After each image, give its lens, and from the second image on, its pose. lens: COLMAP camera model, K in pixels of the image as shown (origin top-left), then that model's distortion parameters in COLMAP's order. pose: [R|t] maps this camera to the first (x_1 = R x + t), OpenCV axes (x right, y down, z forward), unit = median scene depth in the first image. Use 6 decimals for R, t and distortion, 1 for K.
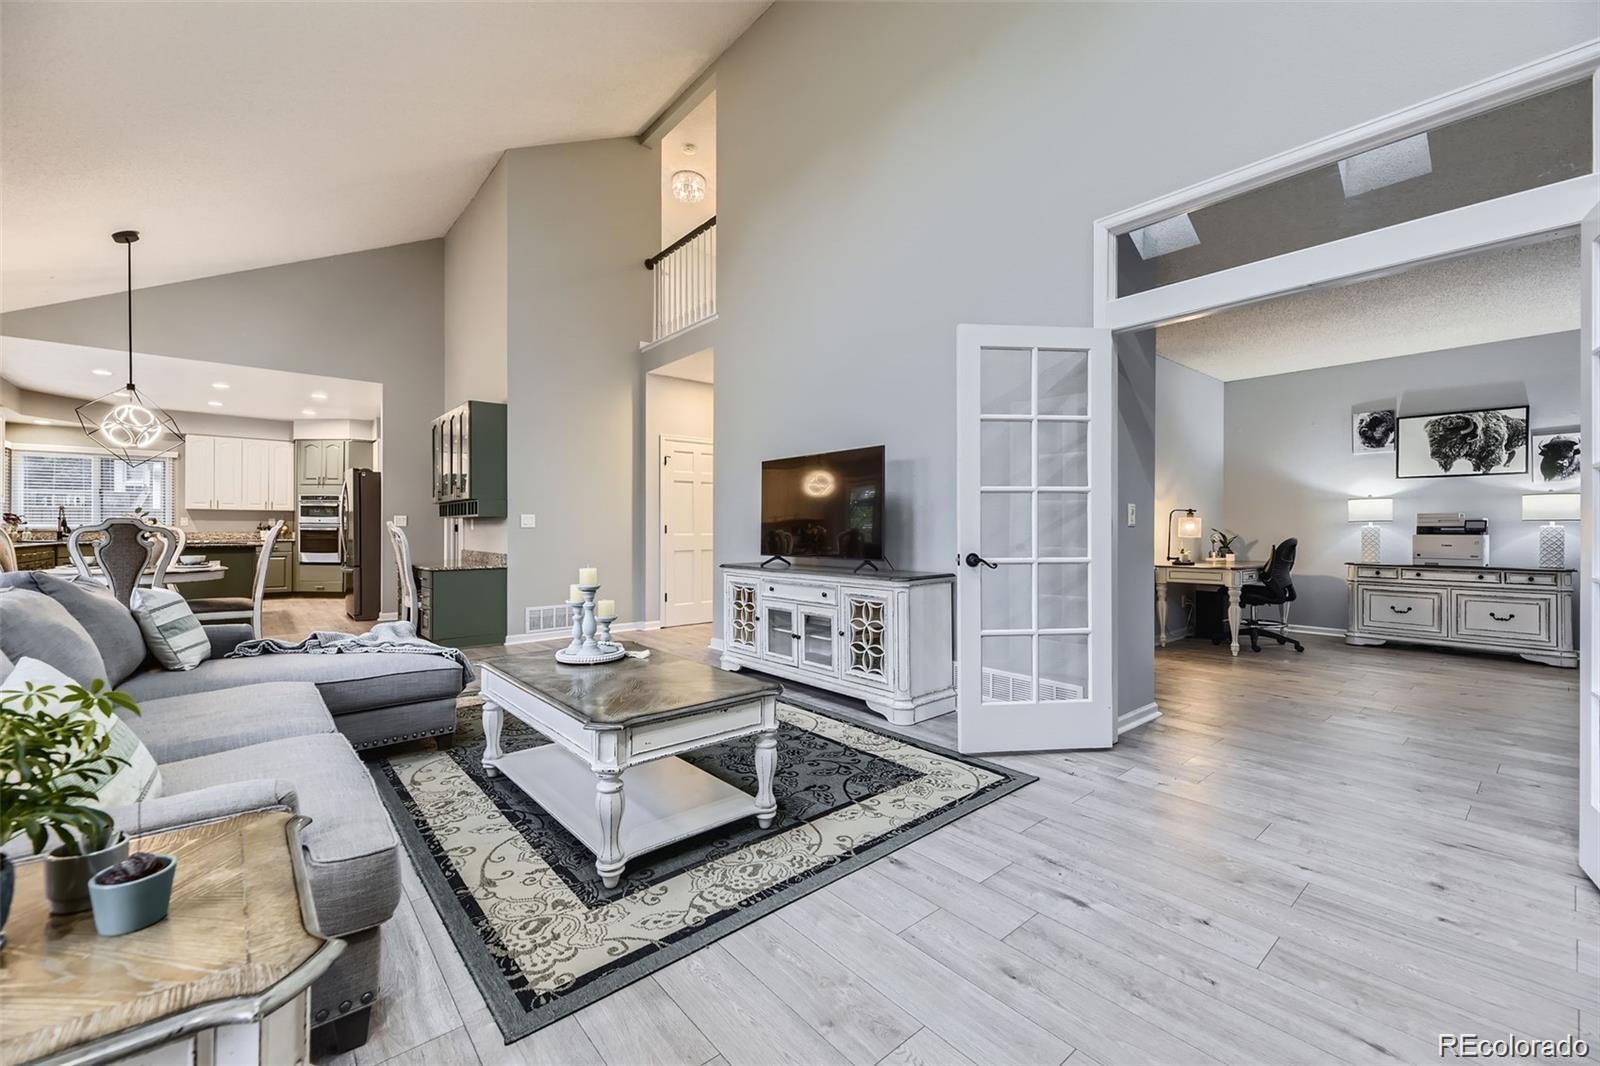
lens RADIAL K [[646.6, 0, 798.4], [0, 646.6, 527.2], [0, 0, 1]] dist [0.016890, -0.004816]
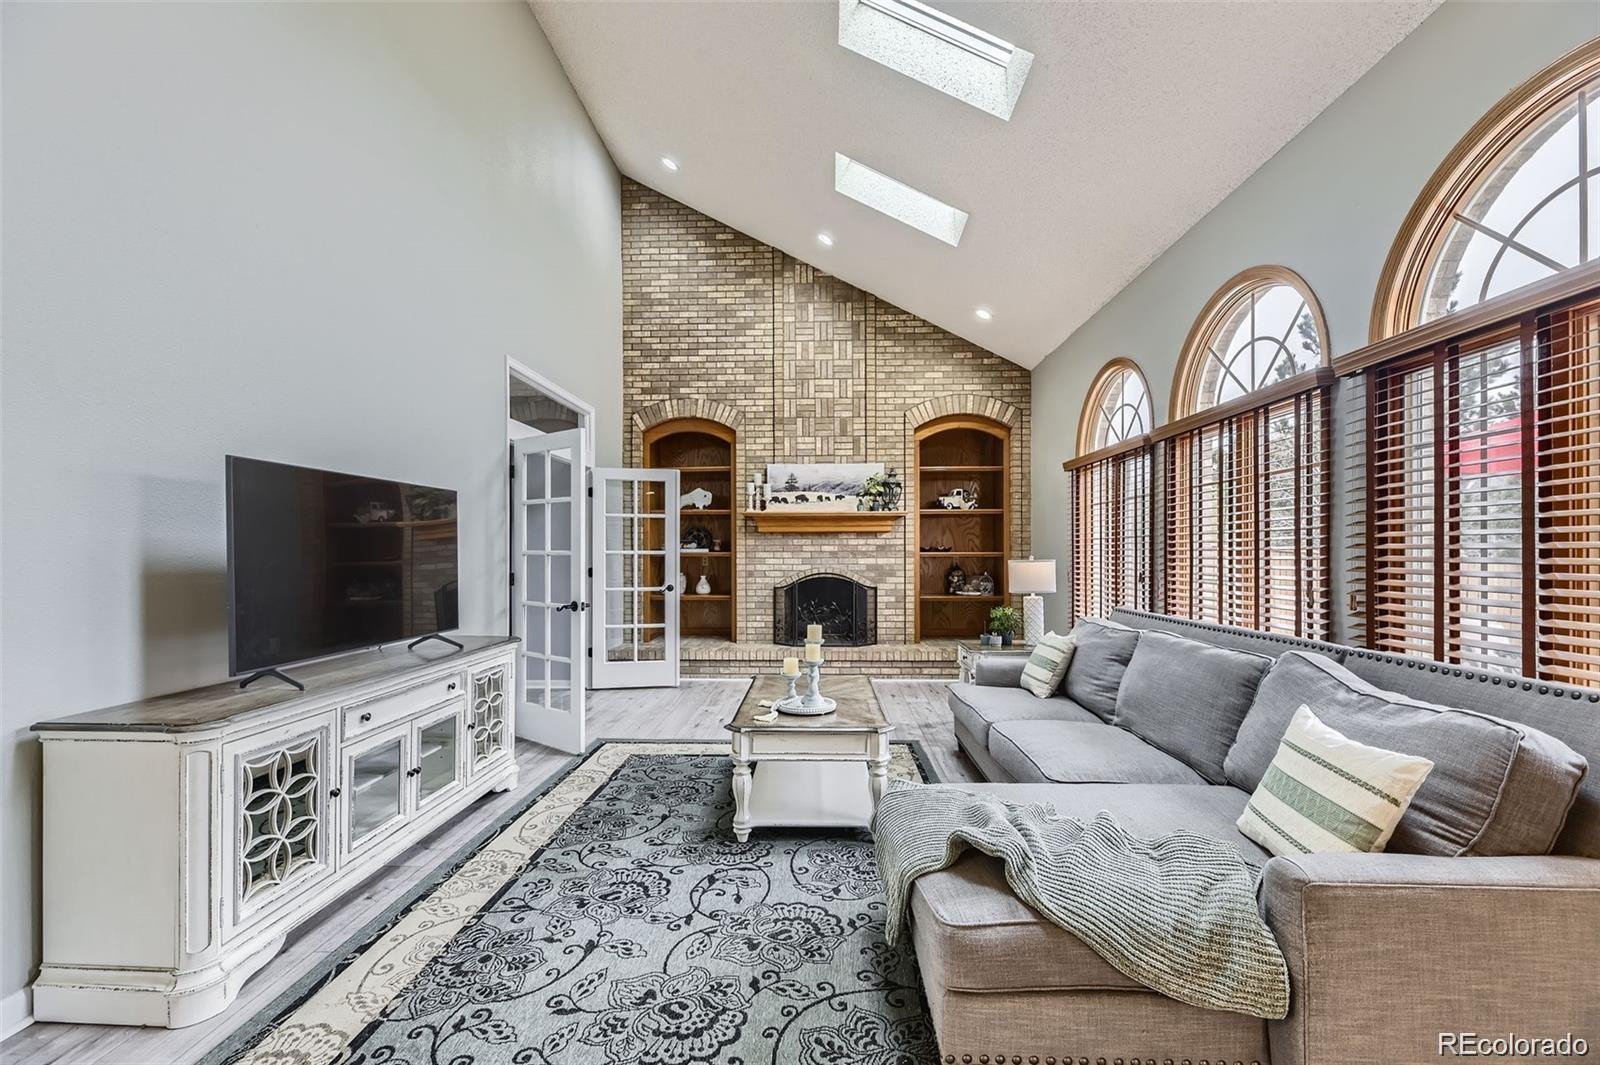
lens RADIAL K [[646.6, 0, 803.6], [0, 646.6, 544.9], [0, 0, 1]] dist [0.016890, -0.004816]
pose [[-0.738716, 0.007124, 0.673979, -0.978147], [-0.000953, 0.999932, -0.011614, -0.060300], [-0.674016, -0.009222, -0.738659, 1.678218]]
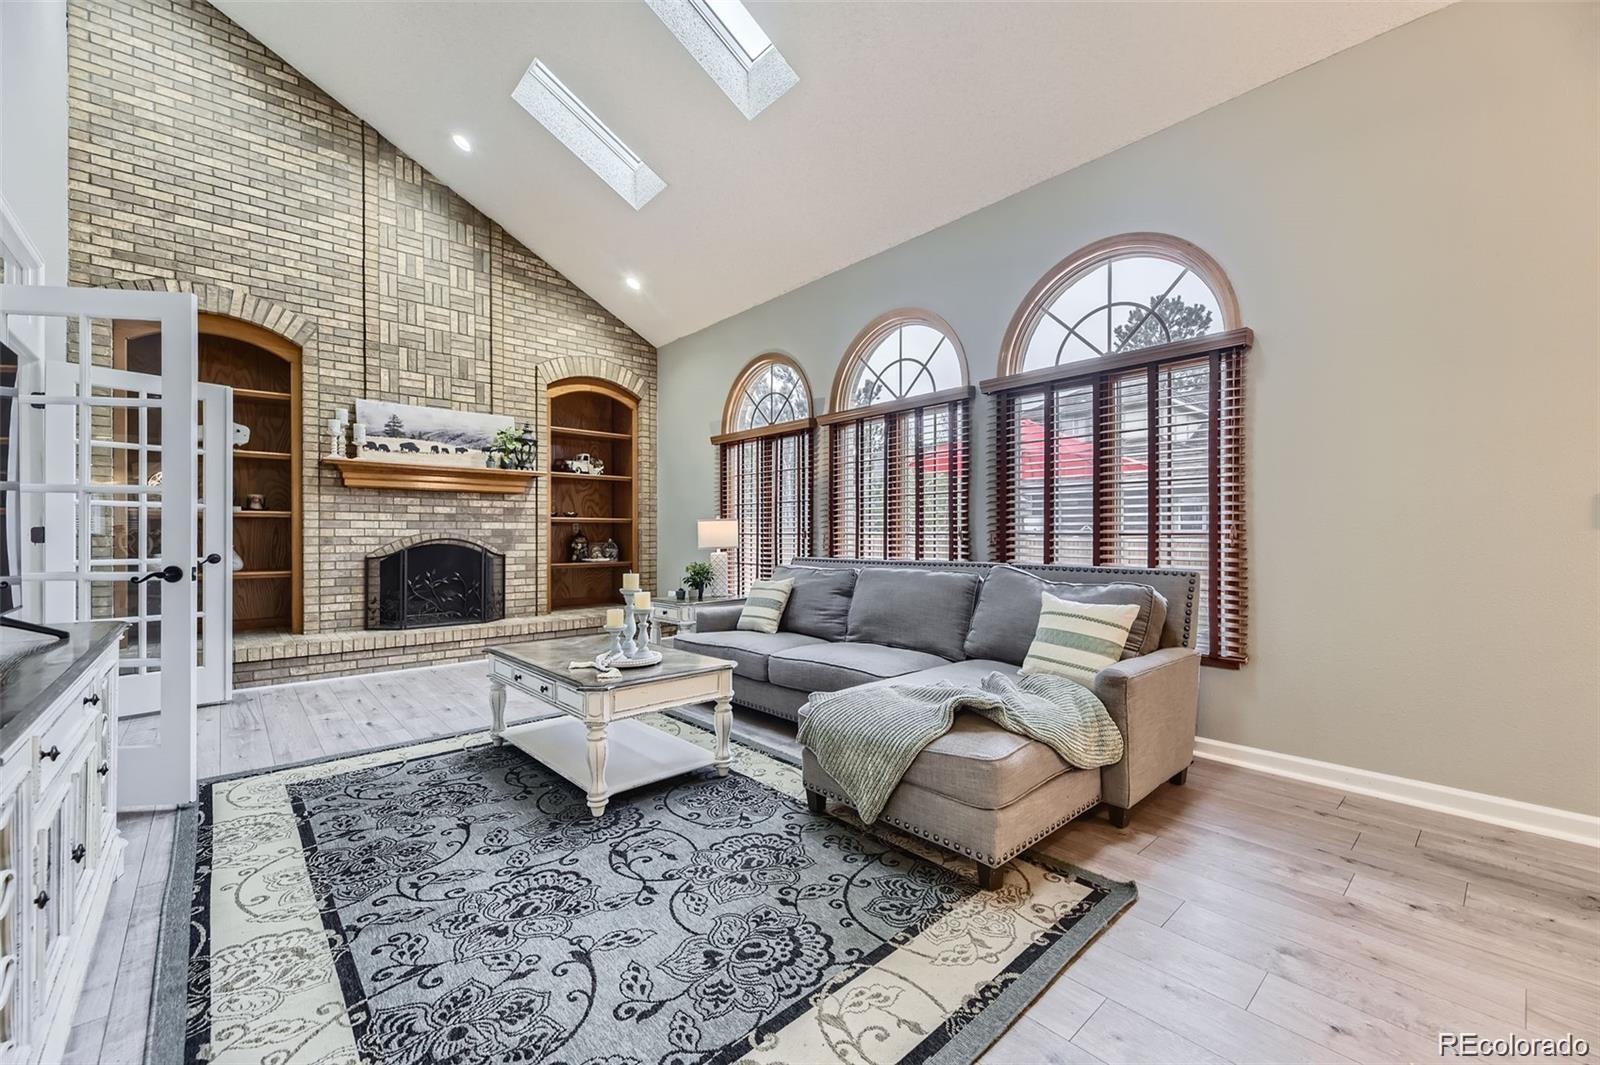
lens RADIAL K [[646.6, 0, 799.4], [0, 646.6, 528.6], [0, 0, 1]] dist [0.016890, -0.004816]
pose [[-0.999723, -0.002775, -0.023360, -0.519386], [-0.002487, 0.999921, -0.012328, 0.000575], [0.023393, -0.012267, -0.999651, 1.875907]]
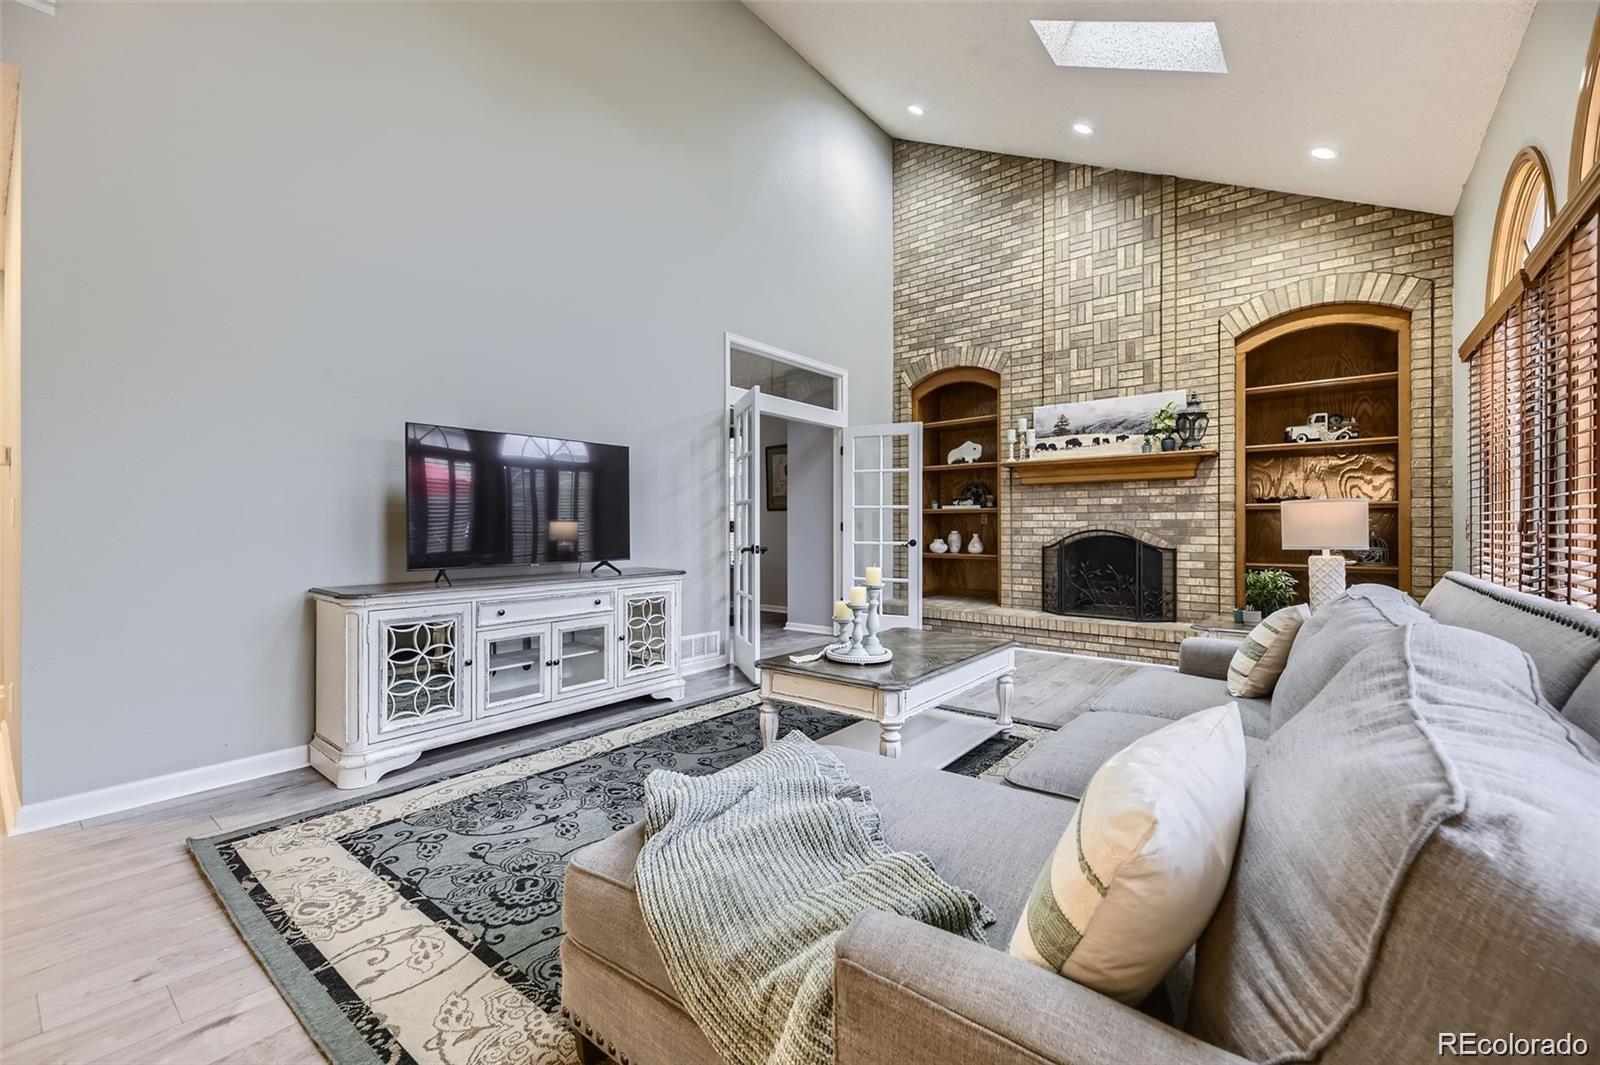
lens RADIAL K [[646.6, 0, 807.3], [0, 646.6, 518.2], [0, 0, 1]] dist [0.016890, -0.004816]
pose [[-0.194288, 0.010049, 0.980893, -1.184317], [-0.001552, 0.999943, -0.010552, -0.004151], [-0.980943, -0.003573, -0.194261, 1.172020]]
